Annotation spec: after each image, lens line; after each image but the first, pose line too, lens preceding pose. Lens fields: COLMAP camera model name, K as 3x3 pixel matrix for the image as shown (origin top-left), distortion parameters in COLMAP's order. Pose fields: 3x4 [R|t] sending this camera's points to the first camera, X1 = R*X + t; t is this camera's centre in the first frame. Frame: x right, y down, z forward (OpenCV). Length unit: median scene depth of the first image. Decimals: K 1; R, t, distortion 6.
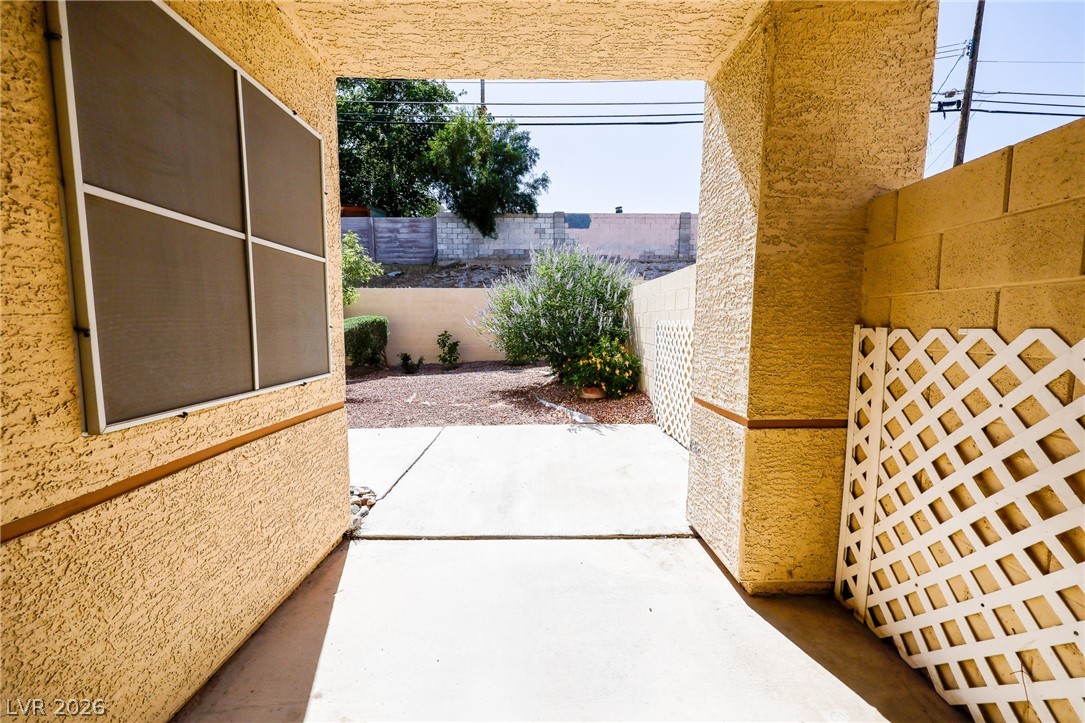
lens RADIAL K [[433.7, 0, 542.5], [0, 433.7, 365.2], [0, 0, 1]] dist [0.000109, -0.000268]
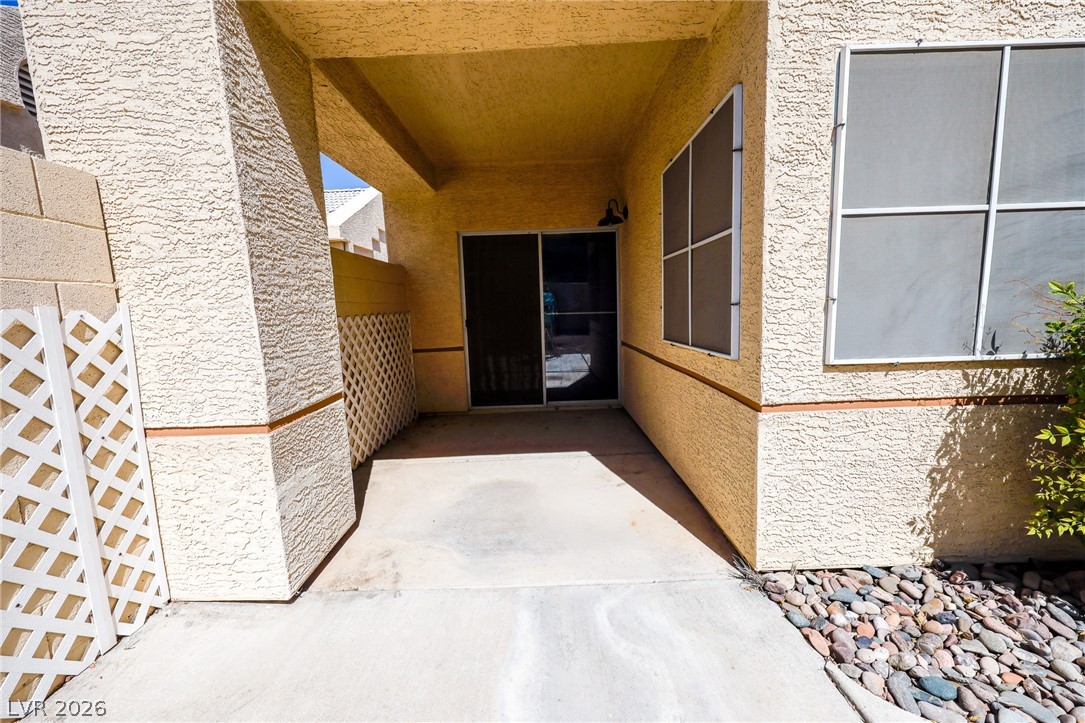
lens RADIAL K [[433.7, 0, 542.5], [0, 433.7, 365.2], [0, 0, 1]] dist [0.000109, -0.000268]
pose [[-0.999243, 0.032493, 0.021383, -0.016140], [0.036414, 0.974703, 0.220519, -0.024151], [-0.013677, 0.221131, -0.975148, 0.258611]]
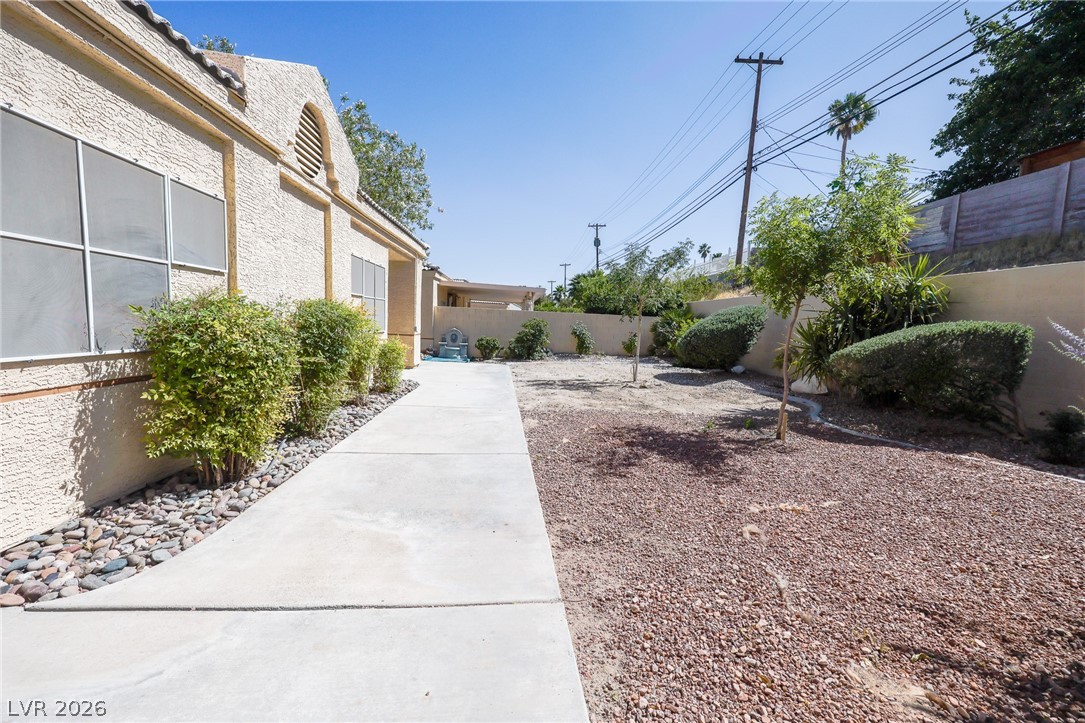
lens RADIAL K [[433.7, 0, 542.5], [0, 433.7, 365.2], [0, 0, 1]] dist [0.000109, -0.000268]
pose [[0.054217, 0.103525, -0.993148, 0.038723], [-0.129856, 0.986895, 0.095784, -0.029194], [0.990049, 0.123773, 0.066950, 0.298378]]
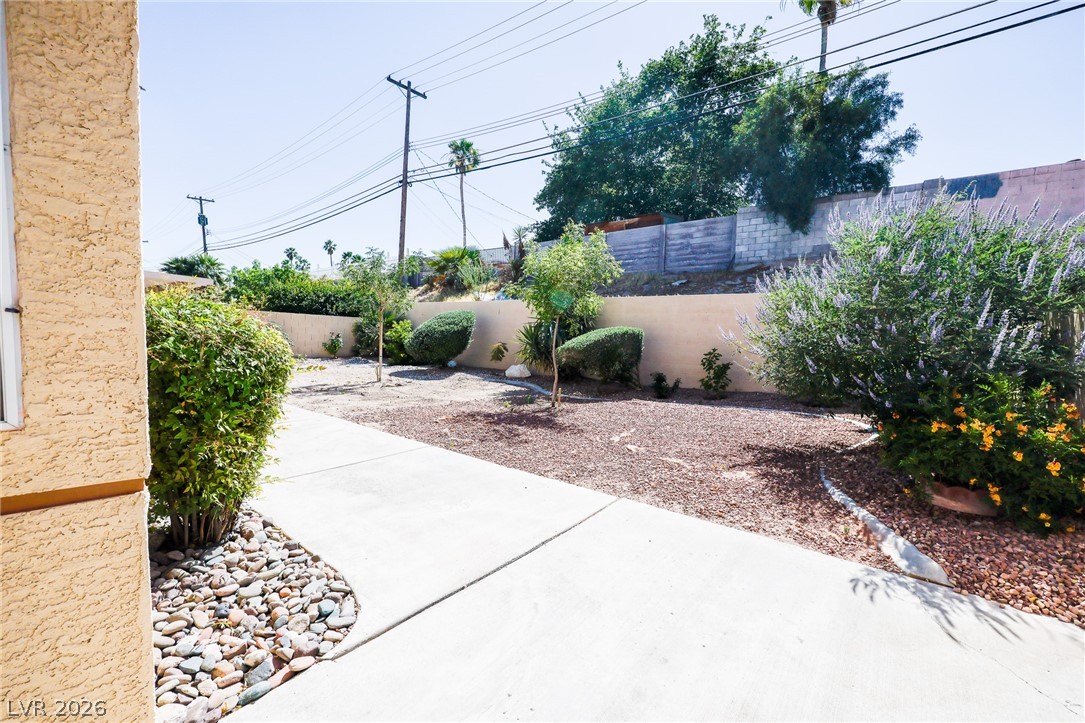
lens RADIAL K [[433.7, 0, 542.5], [0, 433.7, 365.2], [0, 0, 1]] dist [0.000109, -0.000268]
pose [[0.768208, 0.076490, -0.635614, 0.022956], [-0.100096, 0.994977, -0.001241, -0.011860], [0.632327, 0.064576, 0.772006, 0.137639]]
